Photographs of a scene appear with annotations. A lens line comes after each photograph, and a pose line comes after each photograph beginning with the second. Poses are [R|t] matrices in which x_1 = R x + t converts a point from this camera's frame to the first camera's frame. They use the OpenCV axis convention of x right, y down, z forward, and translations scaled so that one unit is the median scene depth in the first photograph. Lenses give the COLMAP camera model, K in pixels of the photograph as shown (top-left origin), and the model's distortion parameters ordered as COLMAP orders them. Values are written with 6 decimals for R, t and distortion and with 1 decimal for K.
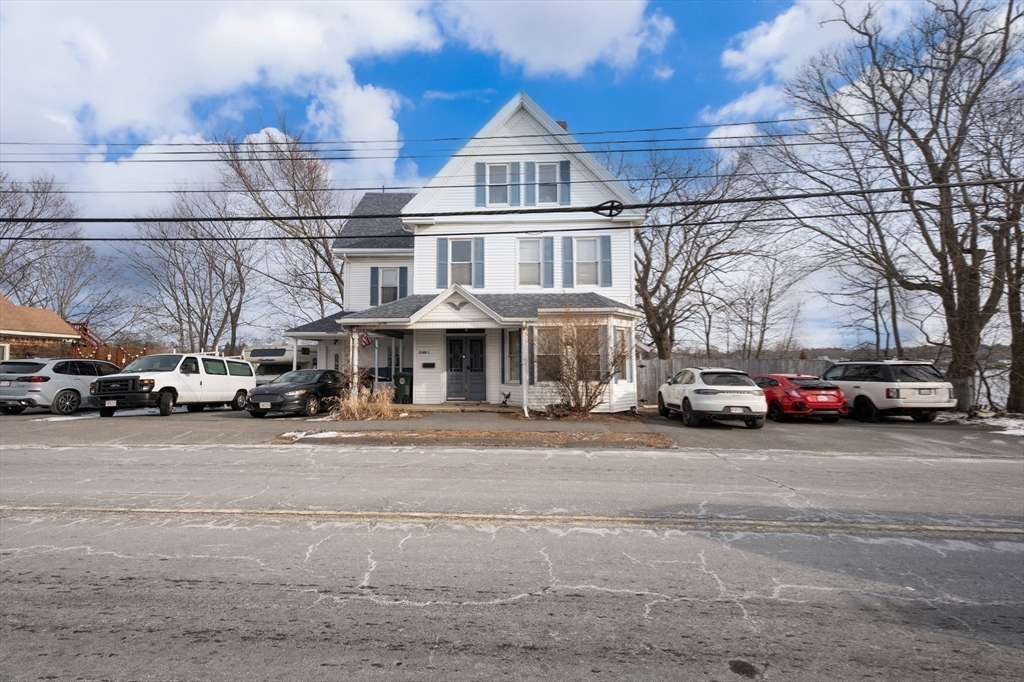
lens RADIAL K [[462.5, 0, 512.0], [0, 462.5, 341.0], [0, 0, 1]] dist [-0.001229, -0.000021]
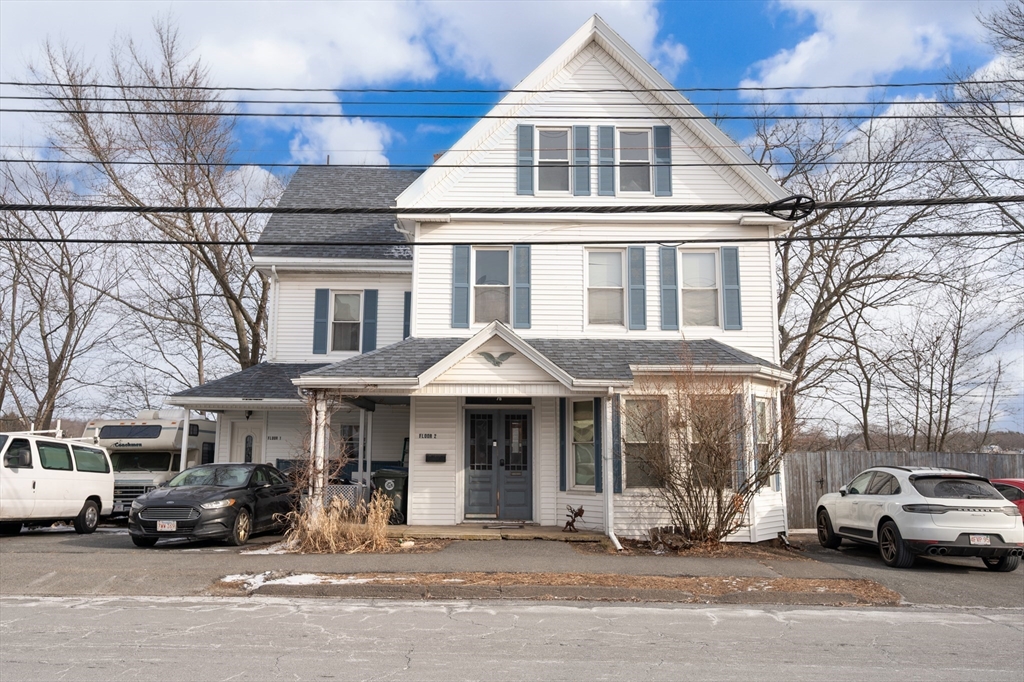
lens RADIAL K [[783.6, 0, 512.0], [0, 783.6, 341.0], [0, 0, 1]] dist [-0.004761, -0.002716]
pose [[0.999055, 0.016676, 0.040147, -0.128369], [-0.012876, 0.995571, -0.093122, -0.004103], [-0.041522, 0.092517, 0.994845, -0.005940]]
